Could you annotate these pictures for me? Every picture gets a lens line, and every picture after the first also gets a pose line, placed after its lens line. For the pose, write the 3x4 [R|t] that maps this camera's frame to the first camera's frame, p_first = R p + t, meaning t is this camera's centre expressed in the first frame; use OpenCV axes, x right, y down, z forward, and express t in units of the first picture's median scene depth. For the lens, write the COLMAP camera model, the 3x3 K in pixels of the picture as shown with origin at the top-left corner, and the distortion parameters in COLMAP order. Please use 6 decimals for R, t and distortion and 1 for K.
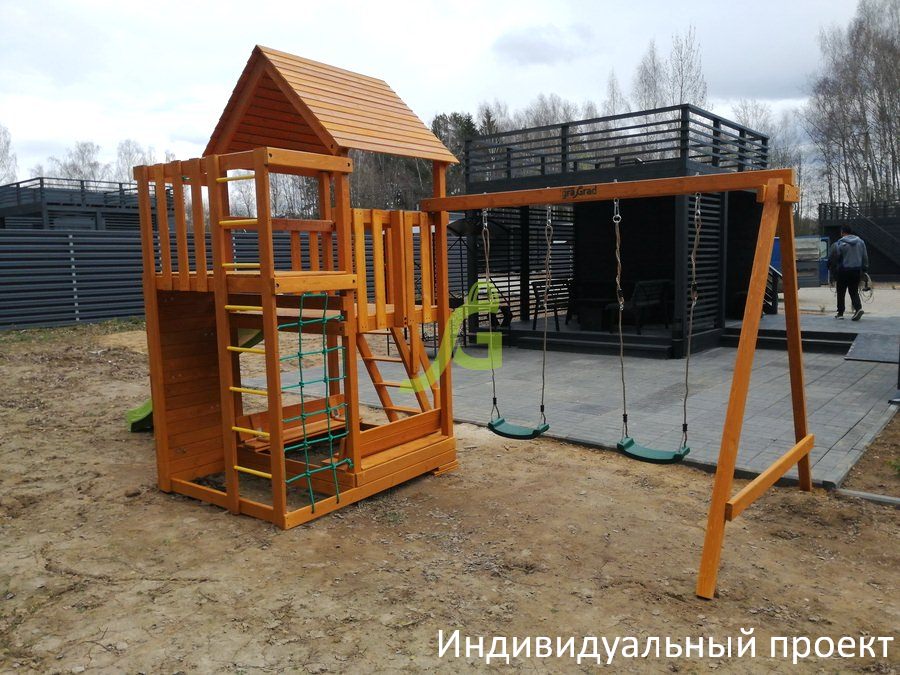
lens RADIAL K [[712.0, 0, 451.9], [0, 712.0, 339.1], [0, 0, 1]] dist [0.006554, 0.000586]
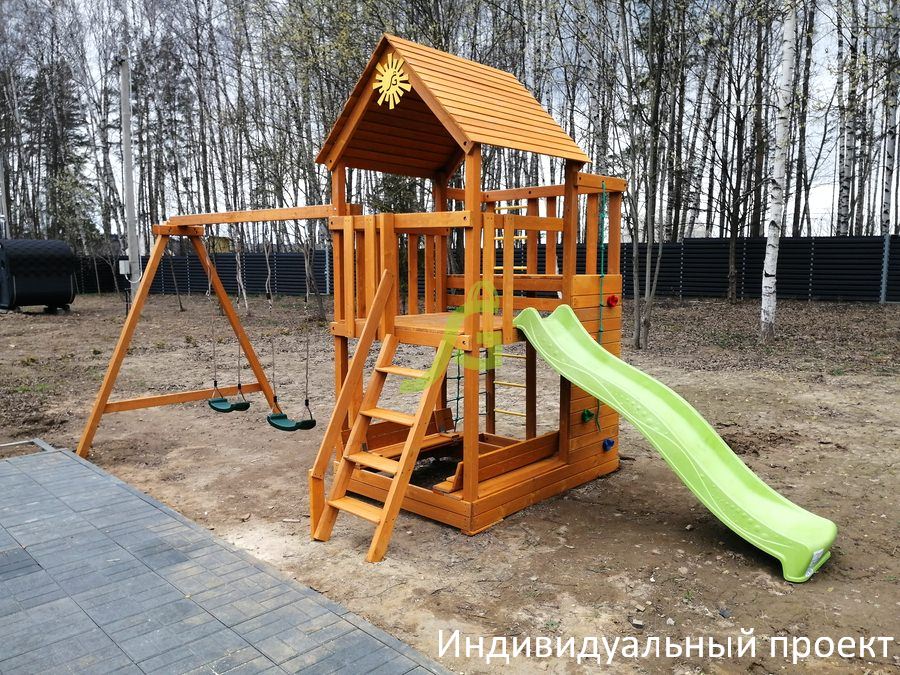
lens RADIAL K [[712.0, 0, 451.9], [0, 712.0, 339.1], [0, 0, 1]] dist [0.006554, 0.000586]
pose [[-0.993765, 0.003963, 0.111425, -0.243029], [0.029232, 0.973669, 0.226083, -0.212407], [-0.107595, 0.227931, -0.967714, 1.793057]]
